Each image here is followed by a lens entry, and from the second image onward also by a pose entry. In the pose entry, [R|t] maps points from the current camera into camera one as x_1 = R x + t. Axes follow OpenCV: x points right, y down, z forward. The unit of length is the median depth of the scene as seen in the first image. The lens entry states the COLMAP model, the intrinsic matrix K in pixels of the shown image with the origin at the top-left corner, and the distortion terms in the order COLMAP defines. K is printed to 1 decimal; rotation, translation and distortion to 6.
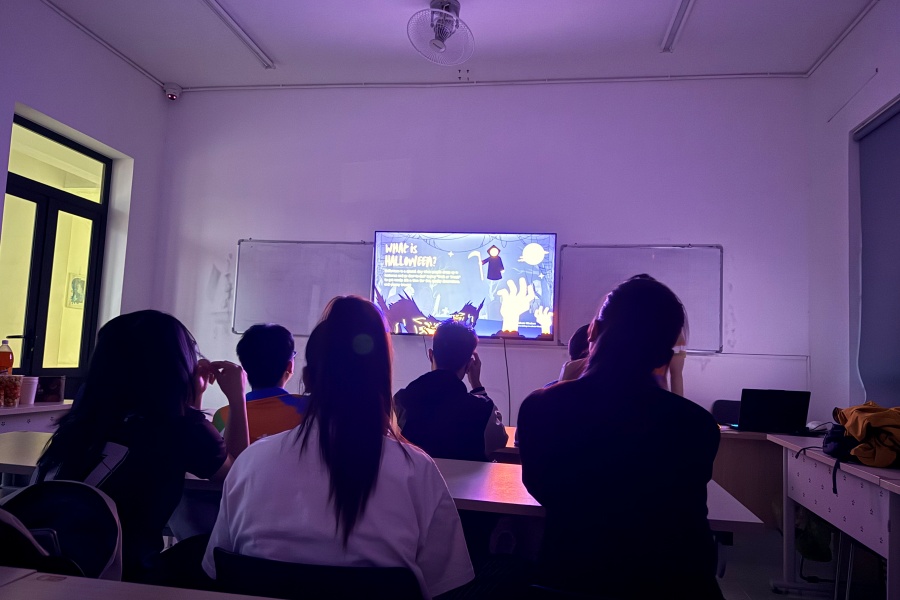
lens RADIAL K [[622.7, 0, 455.1], [0, 622.7, 297.3], [0, 0, 1]] dist [0.023186, -0.047138]
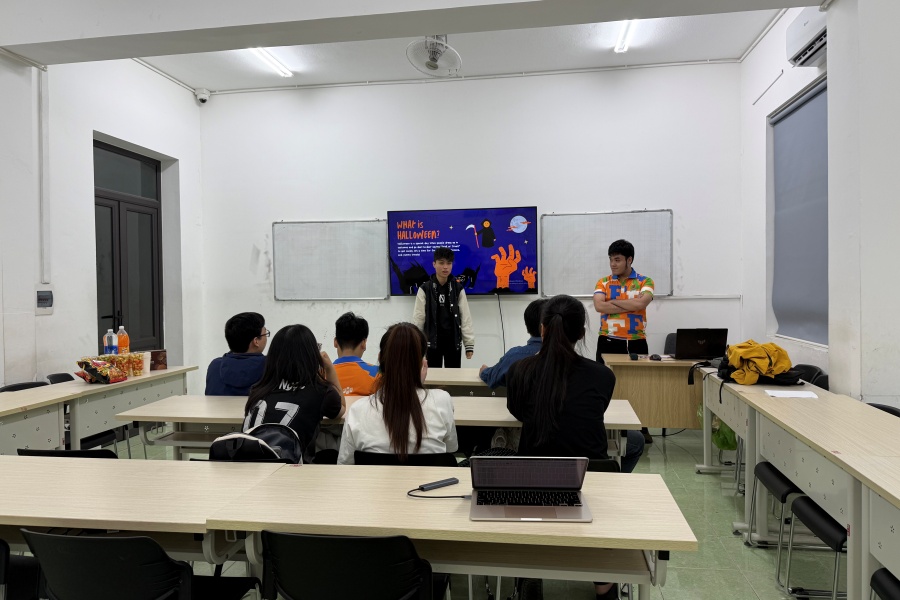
lens RADIAL K [[622.7, 0, 463.1], [0, 622.7, 292.8], [0, 0, 1]] dist [0.023186, -0.047138]
pose [[0.998294, -0.057266, 0.011350, -0.004729], [0.055727, 0.992689, 0.107069, -0.072377], [-0.017399, -0.106254, 0.994187, -0.227873]]
